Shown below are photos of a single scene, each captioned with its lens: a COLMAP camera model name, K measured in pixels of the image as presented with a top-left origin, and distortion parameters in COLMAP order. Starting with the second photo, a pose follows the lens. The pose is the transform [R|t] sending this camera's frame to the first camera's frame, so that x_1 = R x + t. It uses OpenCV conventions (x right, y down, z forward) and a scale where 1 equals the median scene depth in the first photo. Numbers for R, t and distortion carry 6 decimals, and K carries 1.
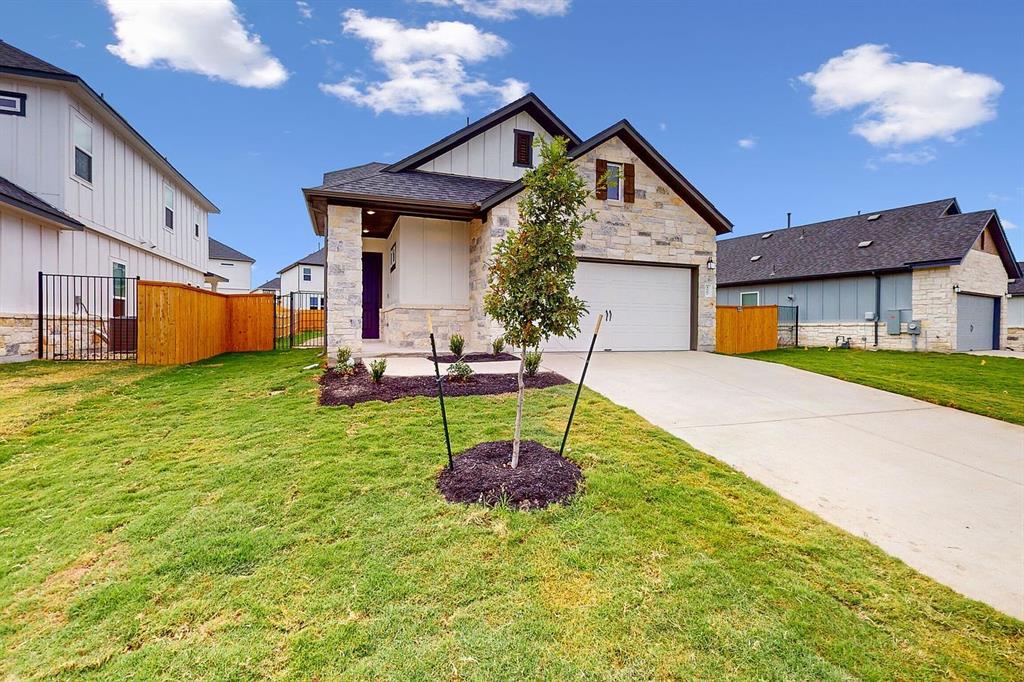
lens RADIAL K [[478.2, 0, 472.3], [0, 478.2, 331.0], [0, 0, 1]] dist [0.001971, 0.000730]
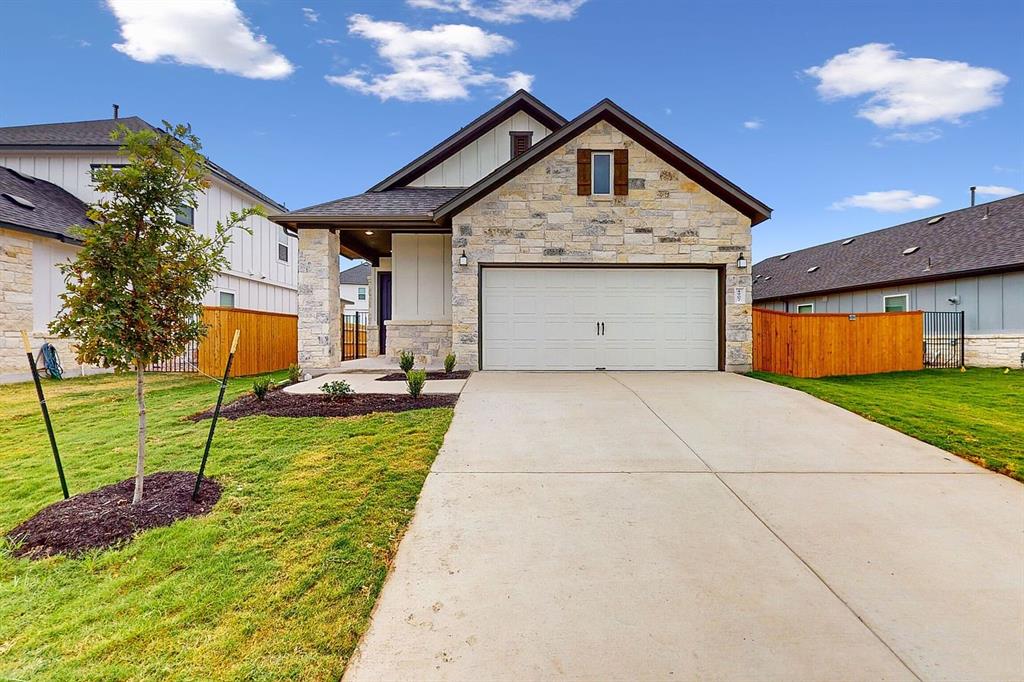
lens RADIAL K [[456.2, 0, 512.0], [0, 456.2, 341.0], [0, 0, 1]] dist [-0.001143, -0.000442]
pose [[0.943263, -0.007669, -0.331958, 0.402841], [0.004108, 0.999926, -0.011427, -0.001910], [0.332022, 0.009415, 0.943225, 0.172863]]
